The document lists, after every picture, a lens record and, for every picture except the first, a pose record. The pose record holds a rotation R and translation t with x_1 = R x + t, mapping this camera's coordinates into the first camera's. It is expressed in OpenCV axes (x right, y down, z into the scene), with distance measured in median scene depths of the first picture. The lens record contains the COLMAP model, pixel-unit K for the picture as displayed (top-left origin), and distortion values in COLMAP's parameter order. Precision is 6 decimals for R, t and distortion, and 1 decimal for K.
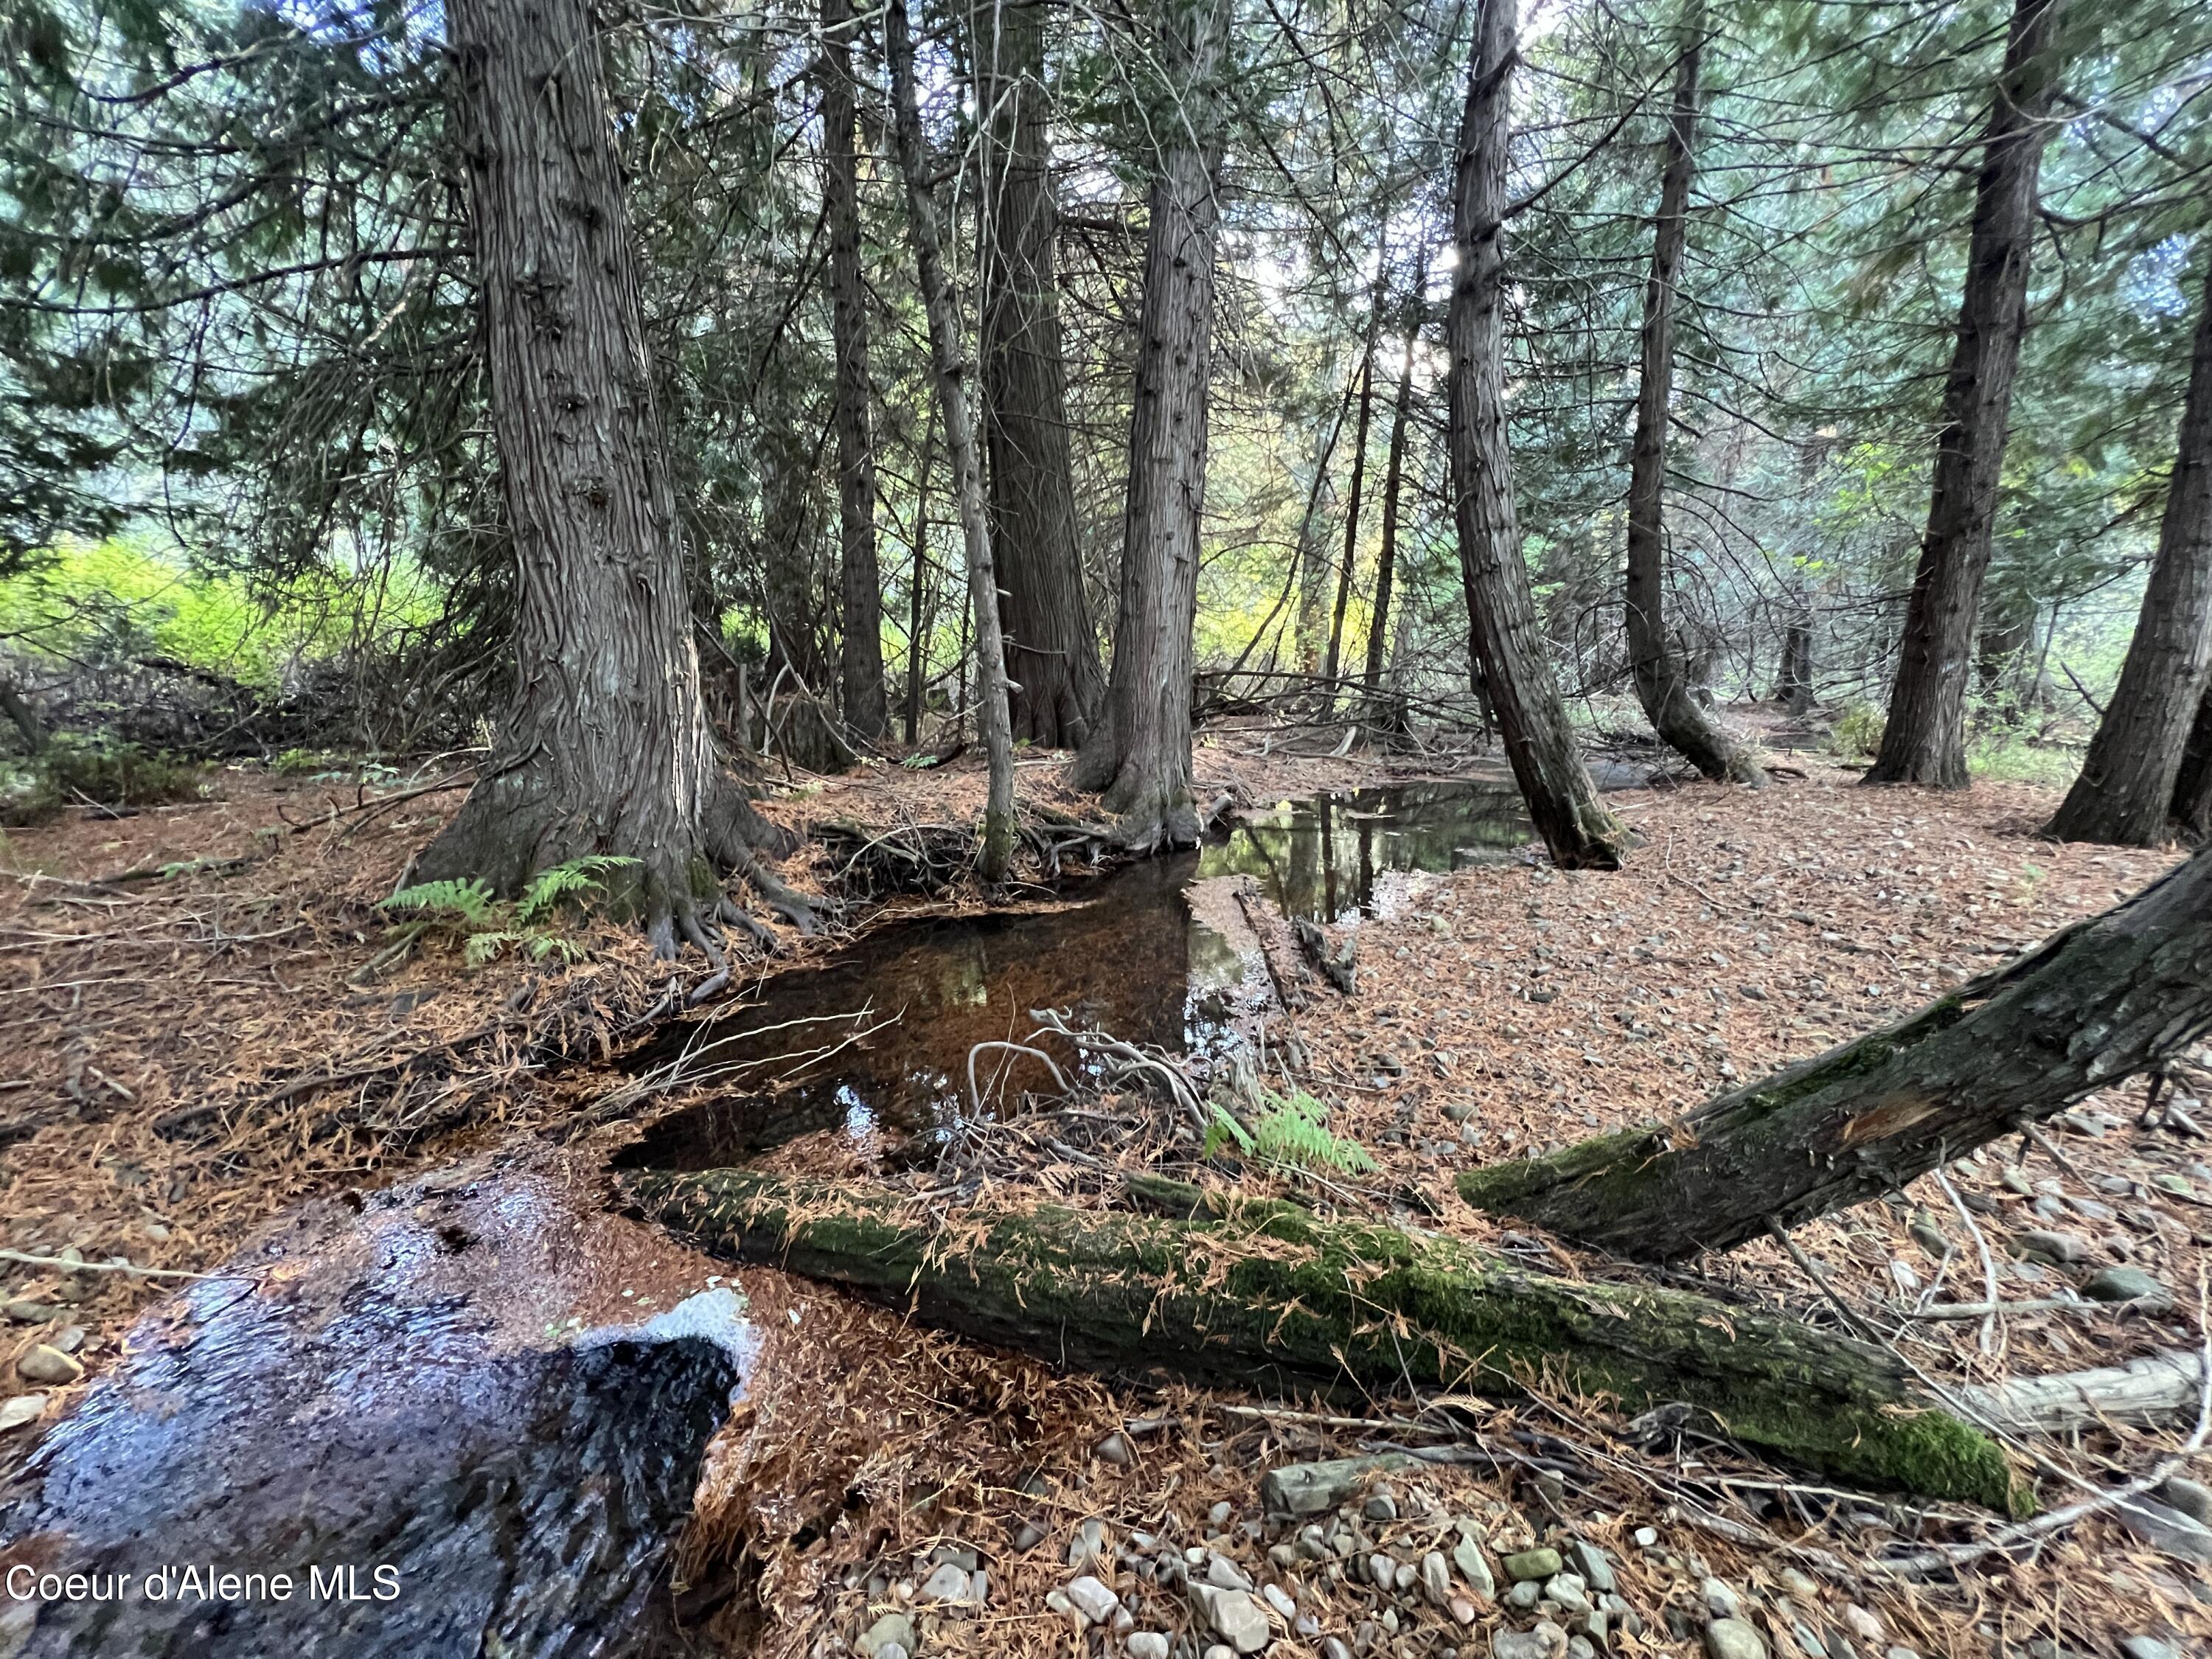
lens RADIAL K [[900.1, 0, 1106.0], [0, 900.1, 829.5], [0, 0, 1]] dist [-0.000188, -0.000038]
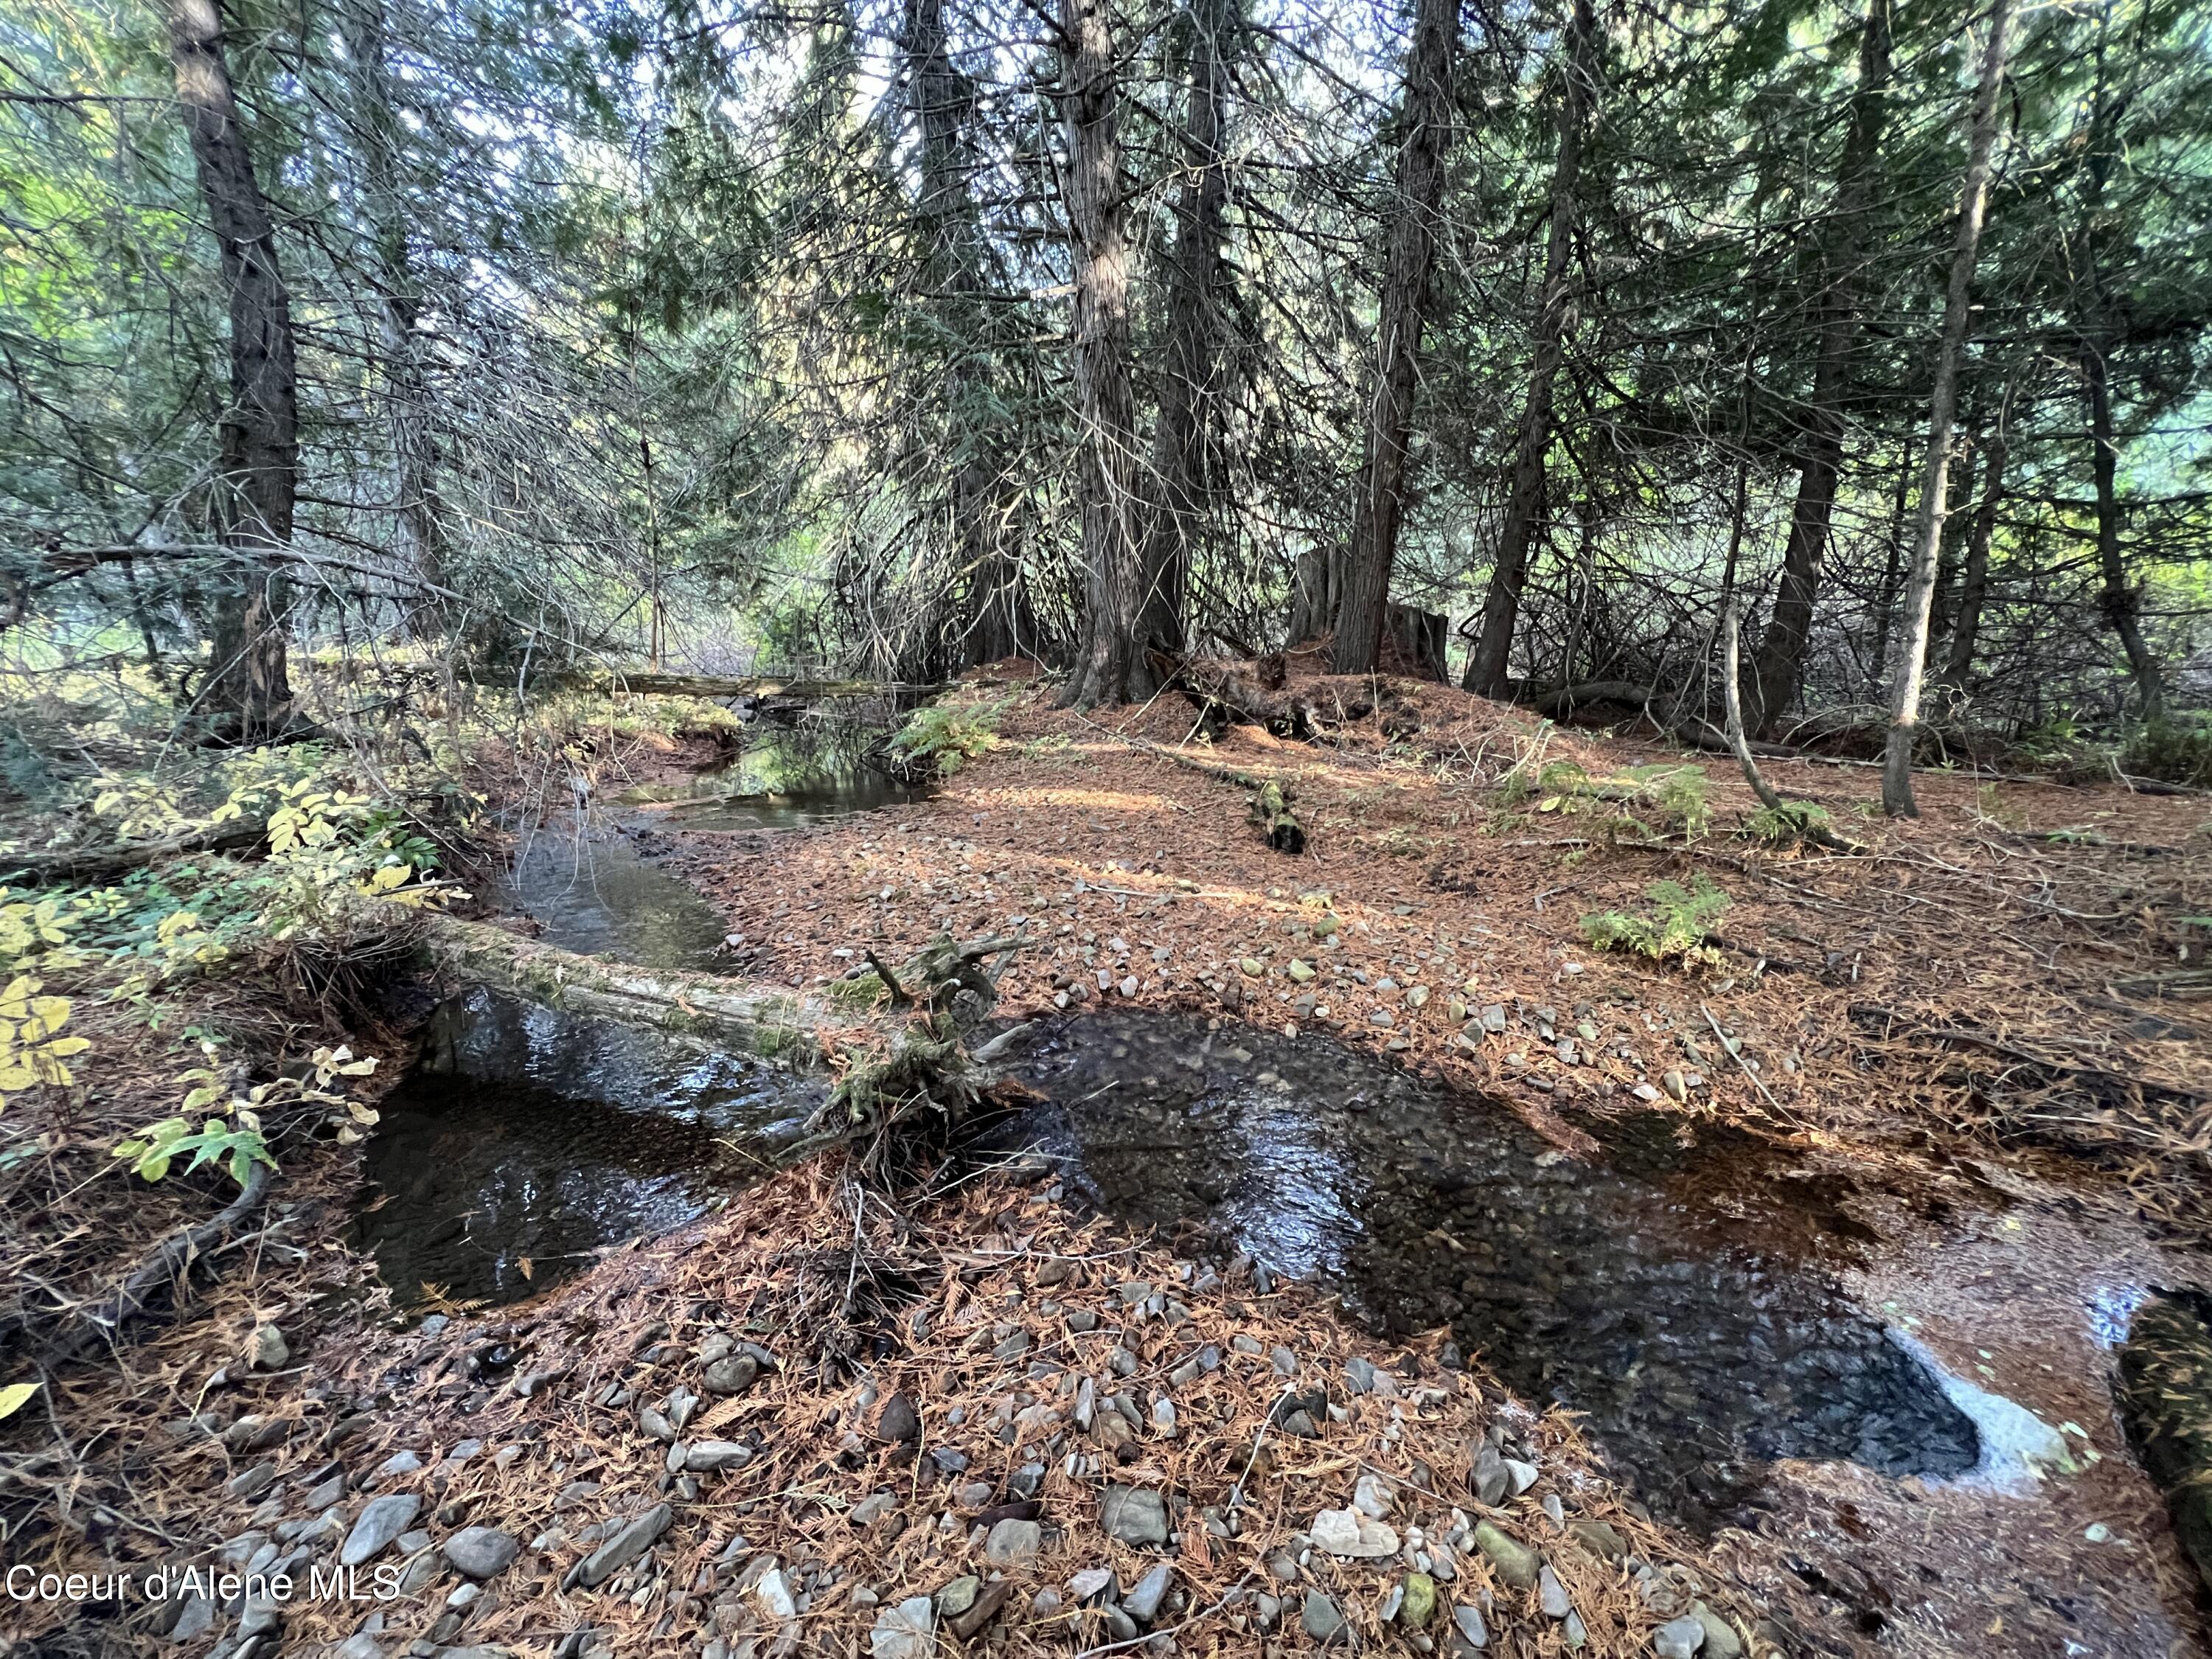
lens RADIAL K [[900.1, 0, 1106.0], [0, 900.1, 829.5], [0, 0, 1]] dist [-0.000188, -0.000038]
pose [[-0.245248, 0.213116, -0.945746, 0.351658], [-0.180276, 0.948498, 0.260485, -0.051371], [0.952551, 0.234379, -0.194197, 0.168796]]
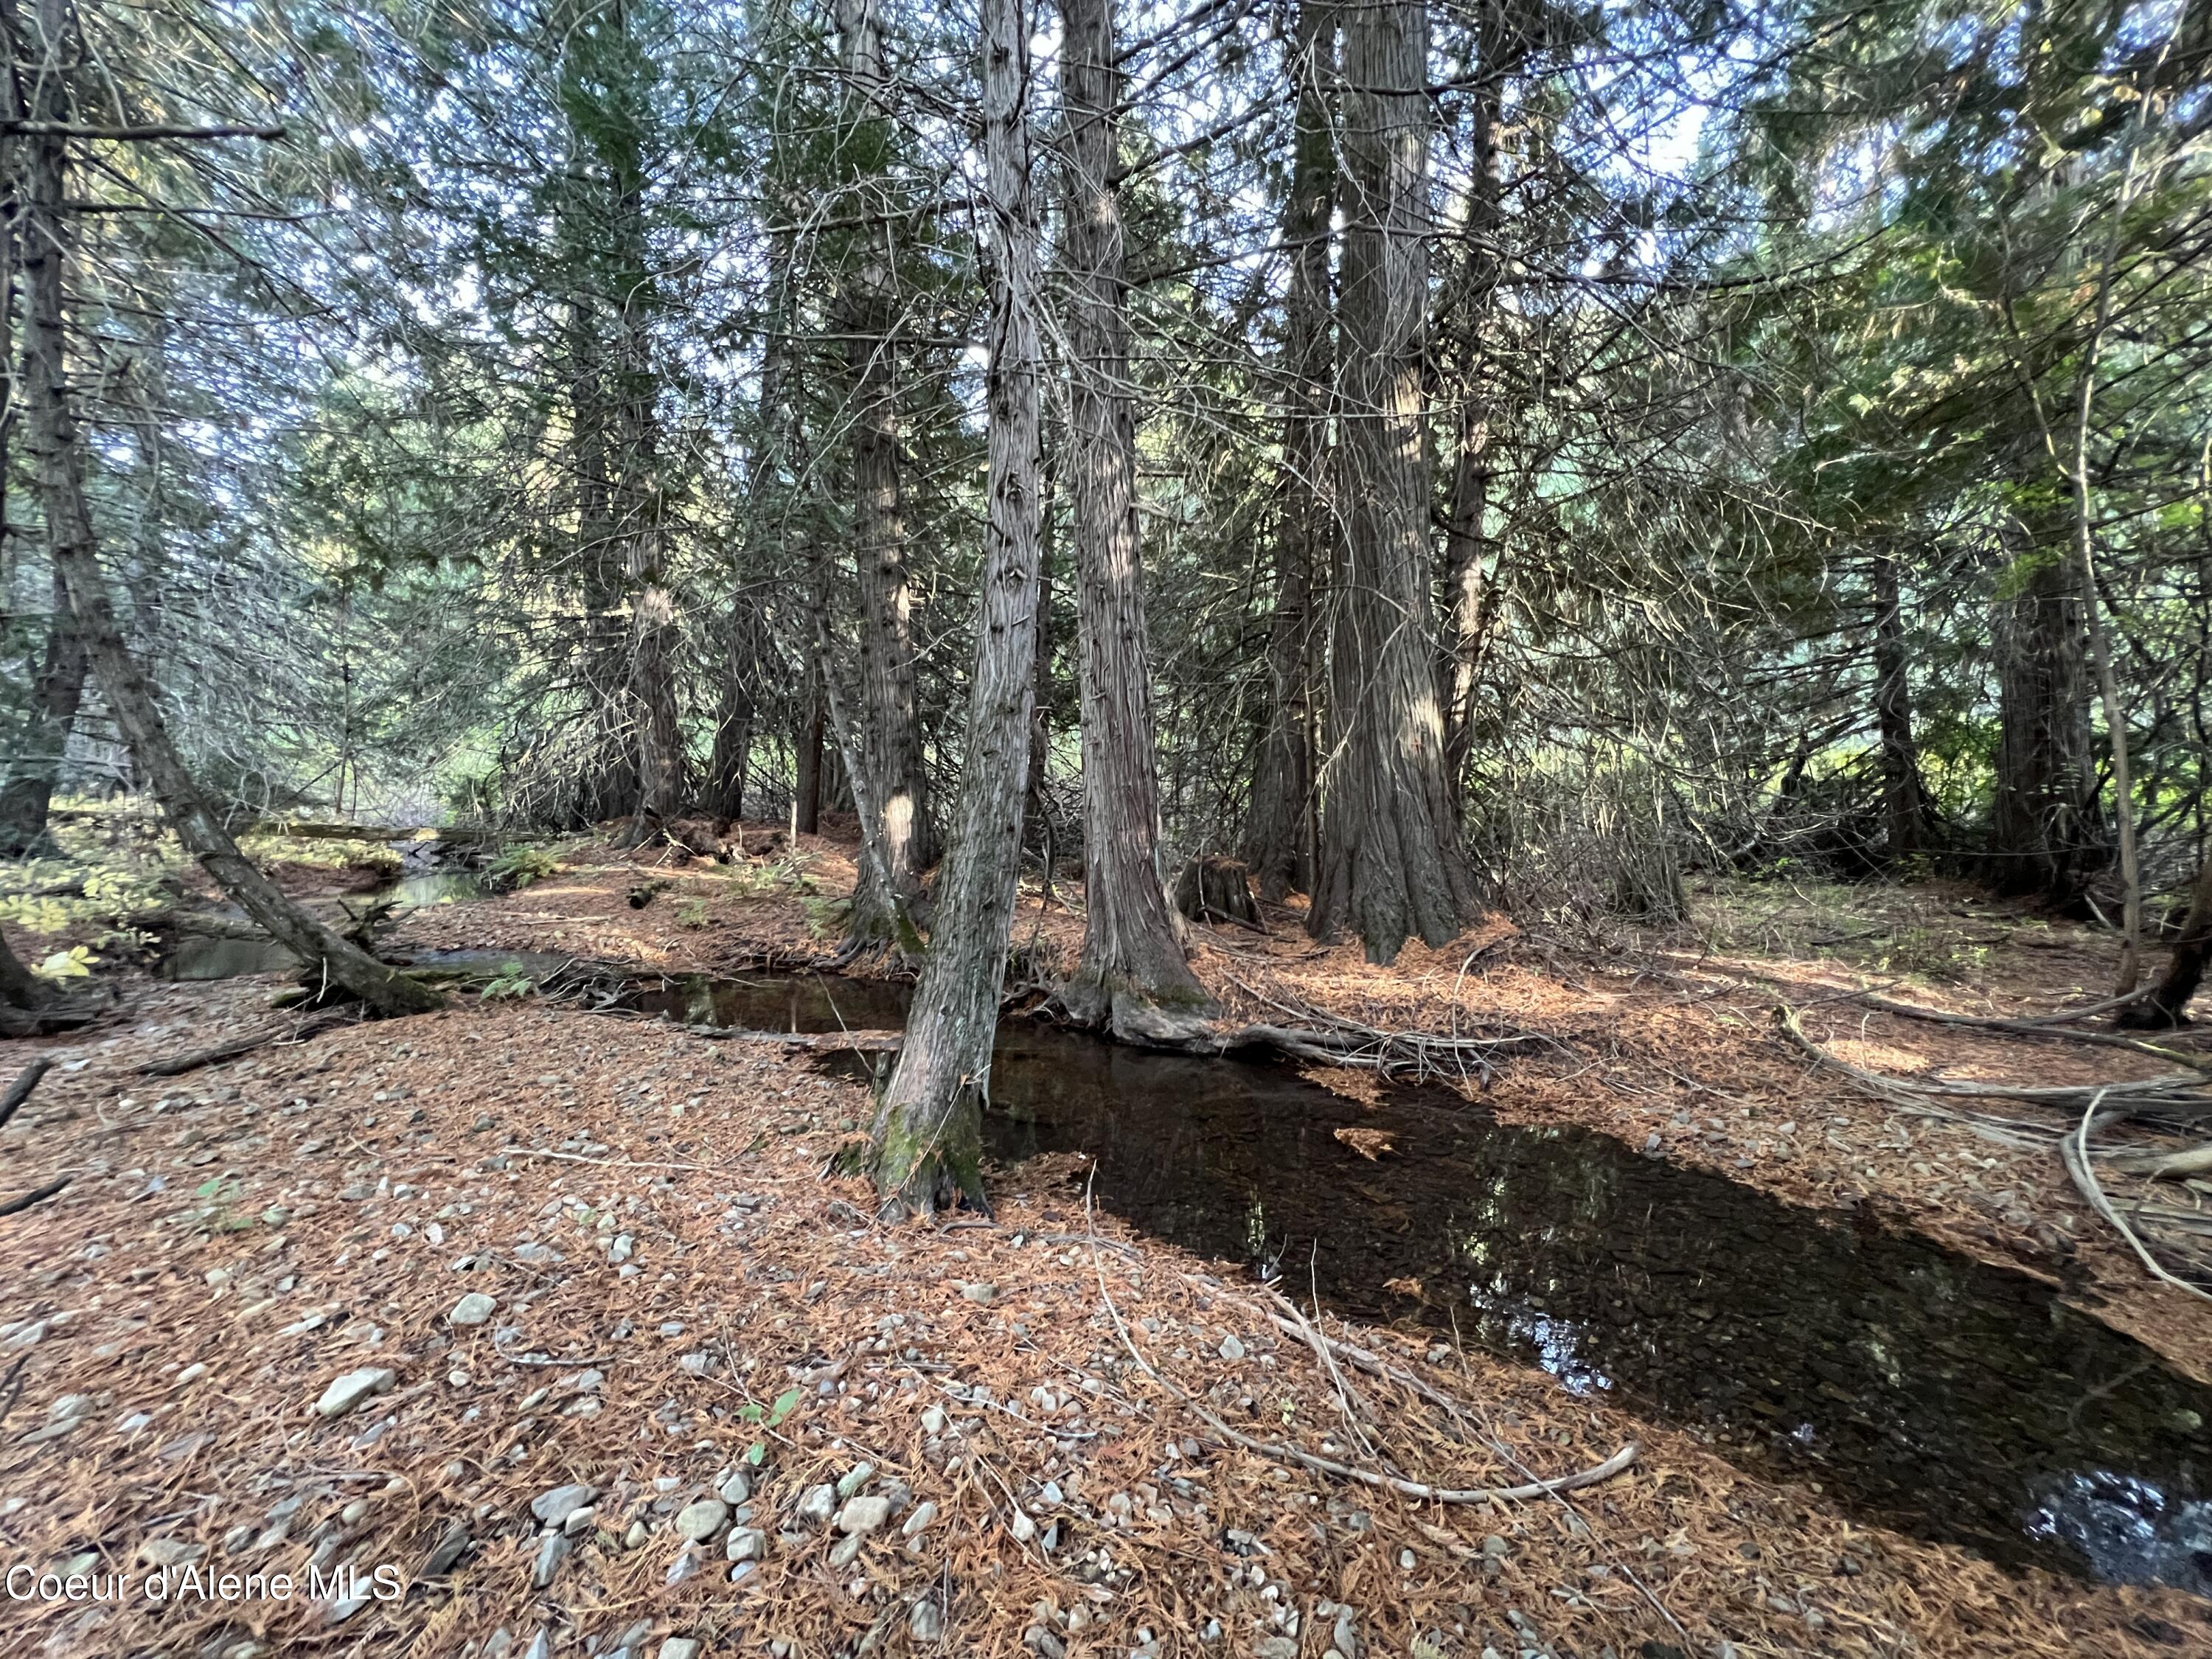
lens RADIAL K [[900.1, 0, 1106.0], [0, 900.1, 829.5], [0, 0, 1]] dist [-0.000188, -0.000038]
pose [[-0.030805, 0.040409, -0.998708, 0.990438], [-0.208851, 0.976867, 0.045968, -0.204261], [0.977462, 0.209997, -0.021653, 0.801632]]
